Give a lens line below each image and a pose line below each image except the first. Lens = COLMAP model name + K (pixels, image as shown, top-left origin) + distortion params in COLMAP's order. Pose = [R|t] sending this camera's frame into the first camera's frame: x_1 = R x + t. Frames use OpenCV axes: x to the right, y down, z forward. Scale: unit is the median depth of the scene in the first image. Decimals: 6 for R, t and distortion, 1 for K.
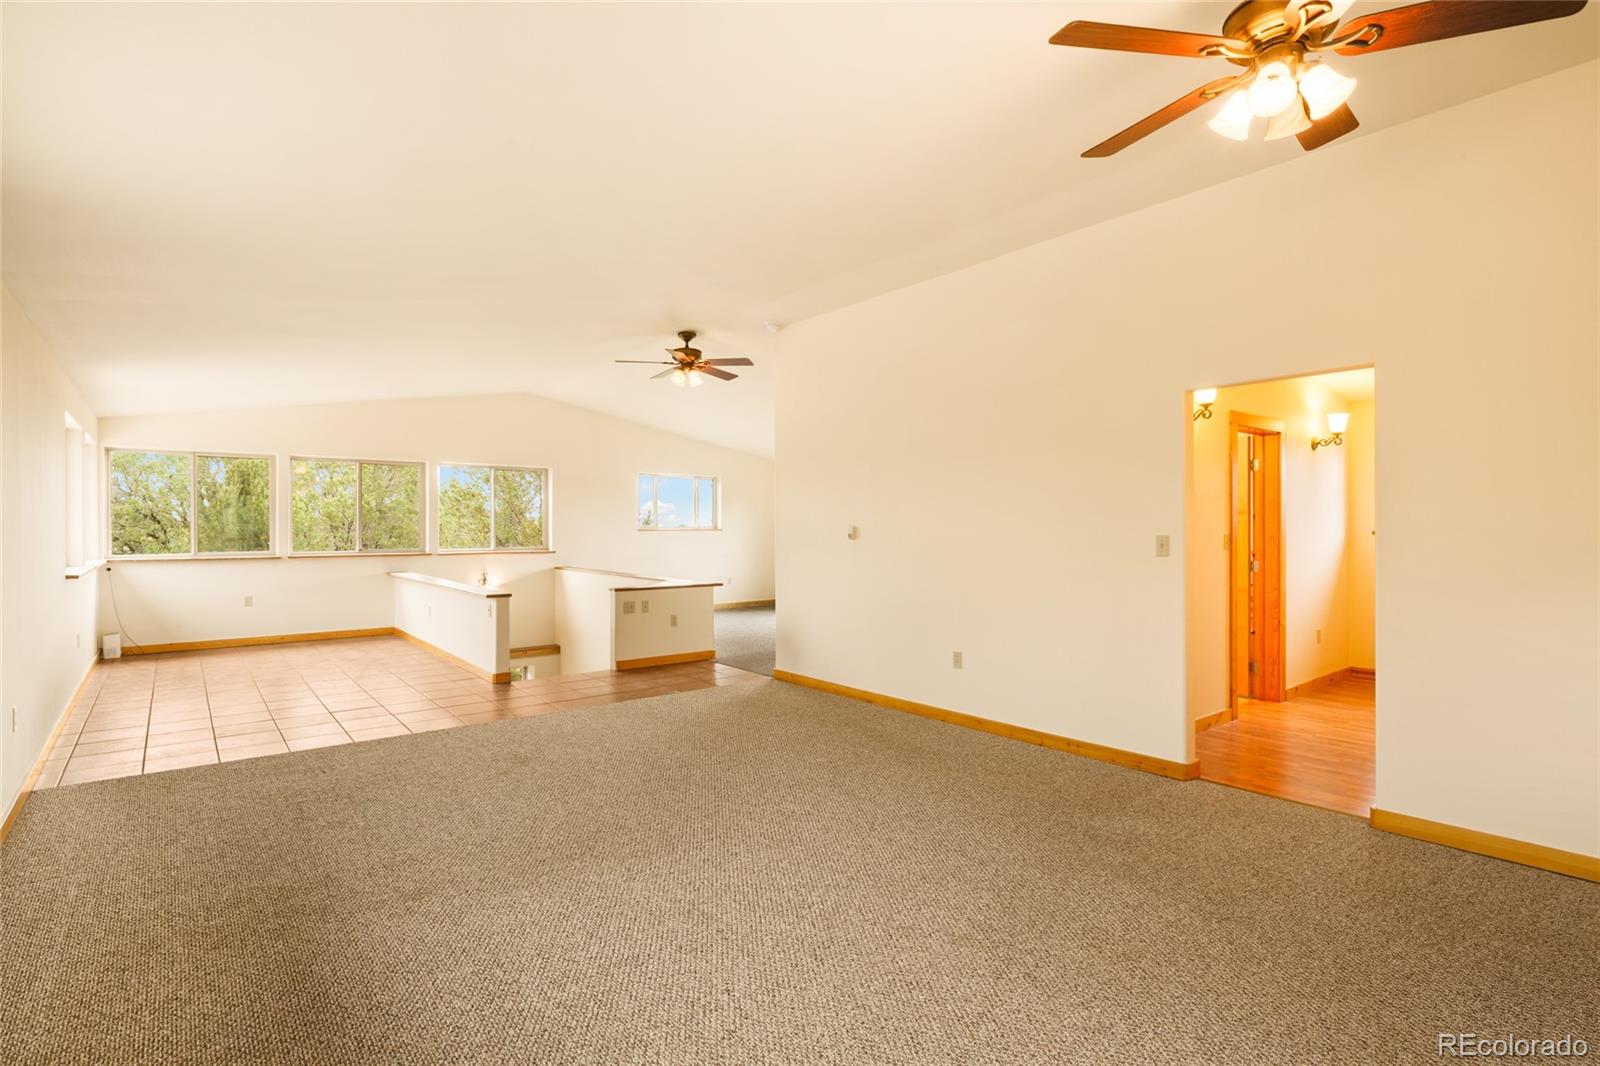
lens RADIAL K [[771.9, 0, 810.6], [0, 771.9, 521.0], [0, 0, 1]] dist [-0.005480, -0.000905]
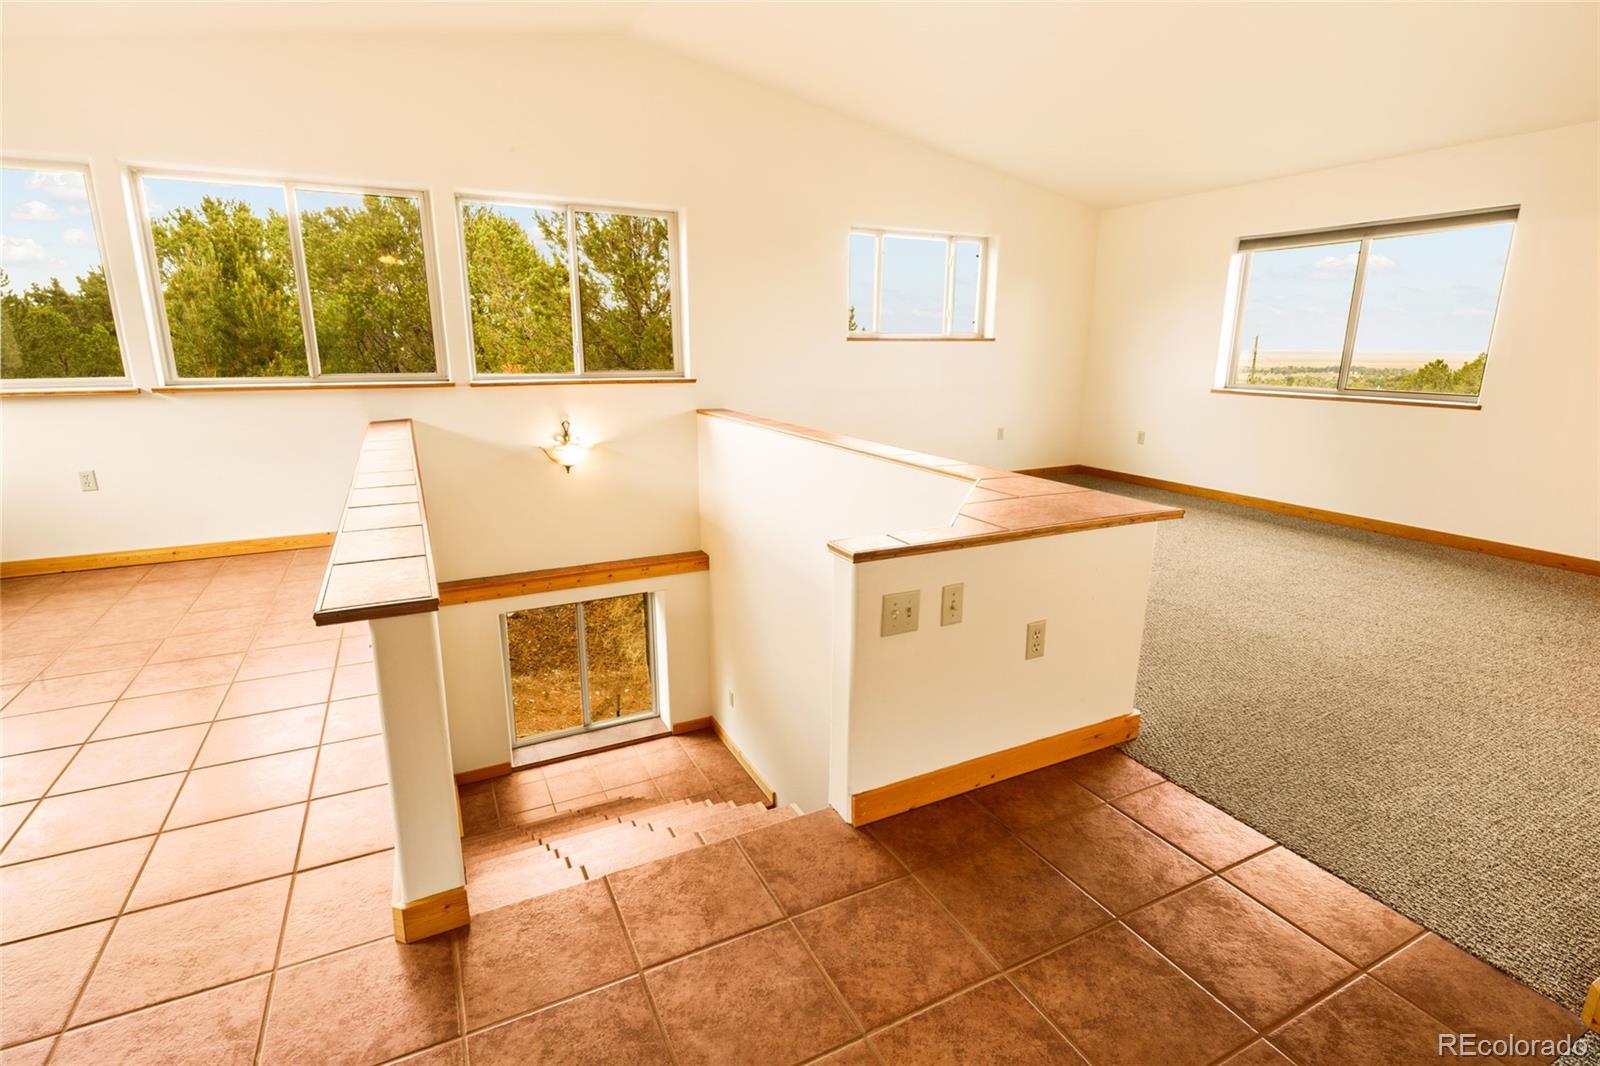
lens RADIAL K [[771.9, 0, 811.7], [0, 771.9, 533.5], [0, 0, 1]] dist [-0.005480, -0.000905]
pose [[0.978401, 0.055195, -0.199213, -0.200553], [-0.004194, 0.968797, 0.247819, 0.014527], [0.206675, -0.241631, 0.948103, 0.694365]]
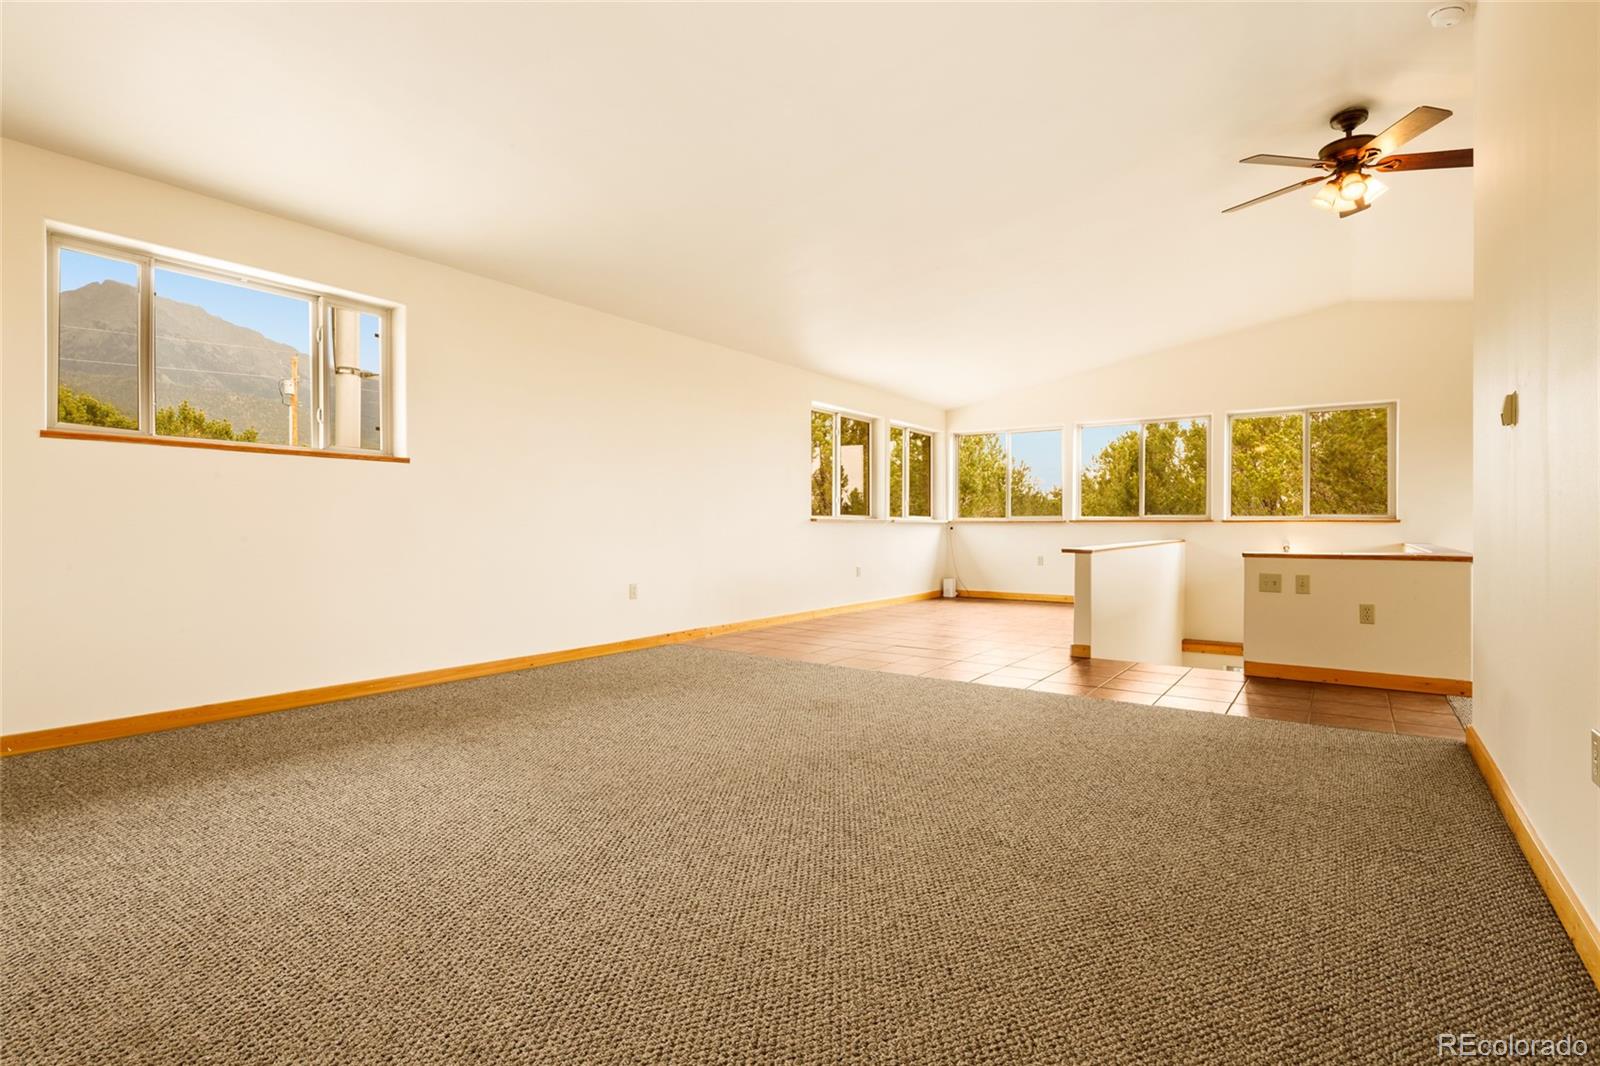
lens RADIAL K [[771.9, 0, 795.6], [0, 771.9, 539.2], [0, 0, 1]] dist [-0.005480, -0.000905]
pose [[0.260981, 0.015624, -0.965217, 0.270465], [0.006525, 0.999818, 0.017949, 0.057087], [0.965322, -0.010982, 0.260832, 0.417579]]
